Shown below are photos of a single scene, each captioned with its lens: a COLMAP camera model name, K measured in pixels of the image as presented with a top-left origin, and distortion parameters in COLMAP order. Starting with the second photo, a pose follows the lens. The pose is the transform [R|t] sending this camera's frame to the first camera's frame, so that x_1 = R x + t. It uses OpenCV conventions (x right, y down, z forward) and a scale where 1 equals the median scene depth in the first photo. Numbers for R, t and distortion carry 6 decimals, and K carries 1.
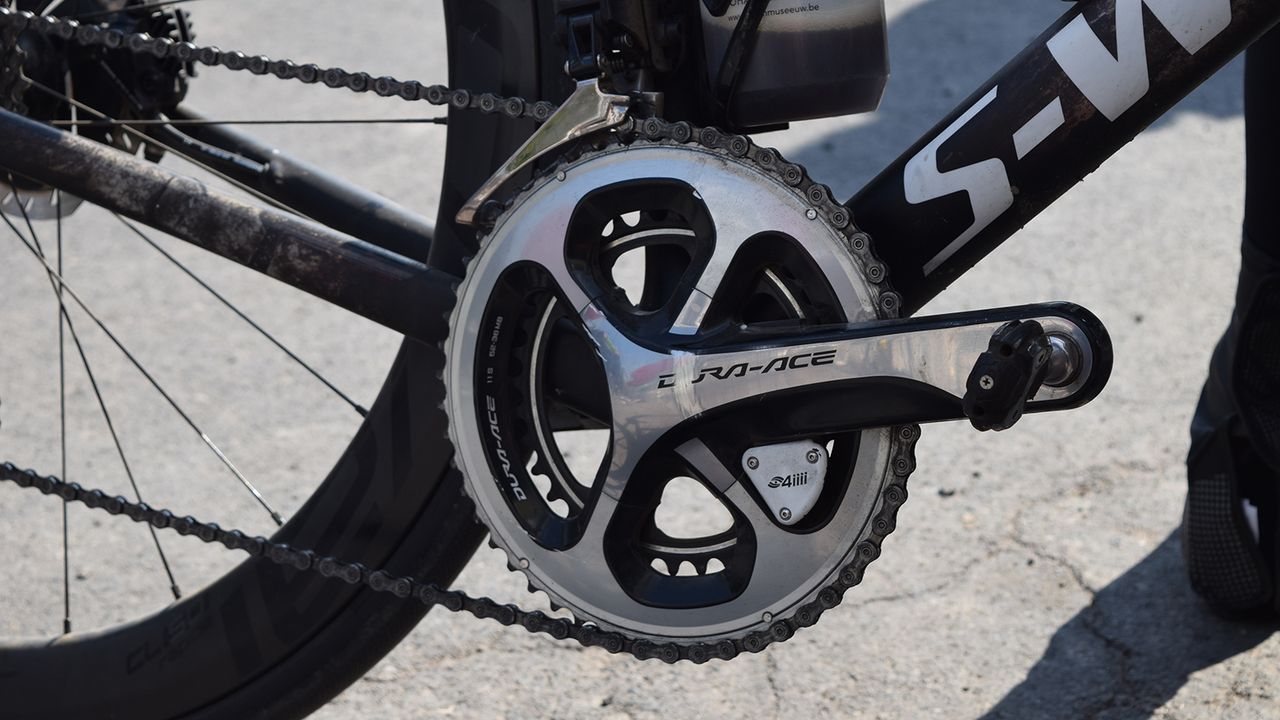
lens RADIAL K [[2730.3, 0, 747.2], [0, 2730.3, 356.3], [0, 0, 1]] dist [0.048238, 0.147018]
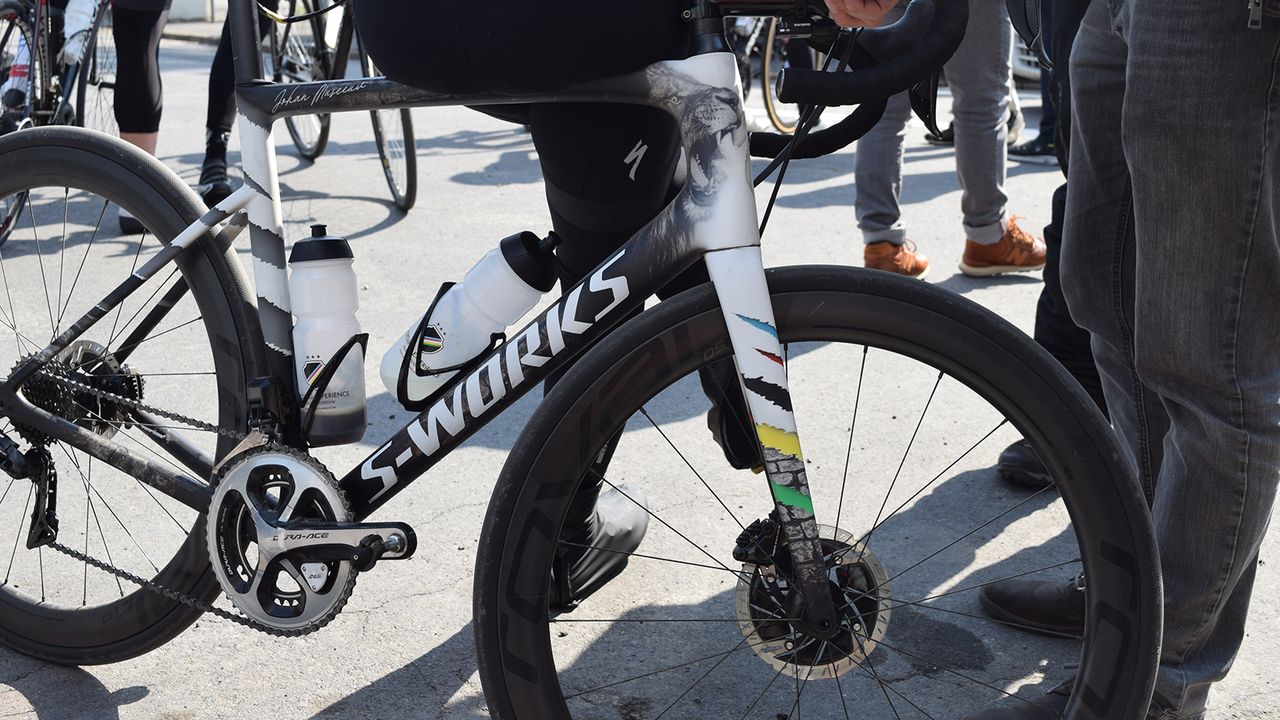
lens RADIAL K [[1405.4, 0, 681.6], [0, 1405.4, 299.1], [0, 0, 1]] dist [-0.084477, 0.118246]
pose [[0.998757, 0.036248, 0.034226, 0.325763], [-0.034573, 0.998233, -0.048329, -0.179626], [-0.035917, 0.047086, 0.998245, -0.456039]]
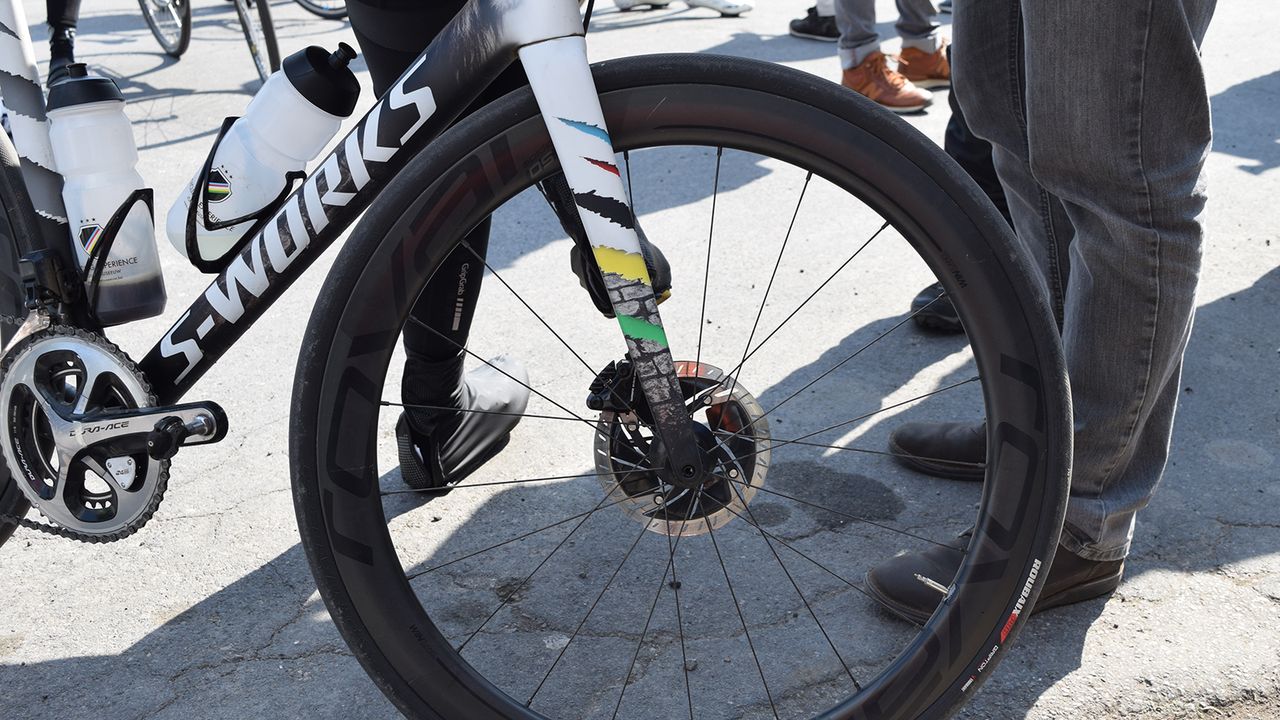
lens RADIAL K [[1386.9, 0, 748.5], [0, 1386.9, 456.7], [0, 0, 1]] dist [-0.087888, 0.042871]
pose [[0.992560, -0.050770, 0.110669, 0.431687], [0.036146, 0.990808, 0.130356, -0.106213], [-0.116270, -0.125386, 0.985271, -0.276589]]
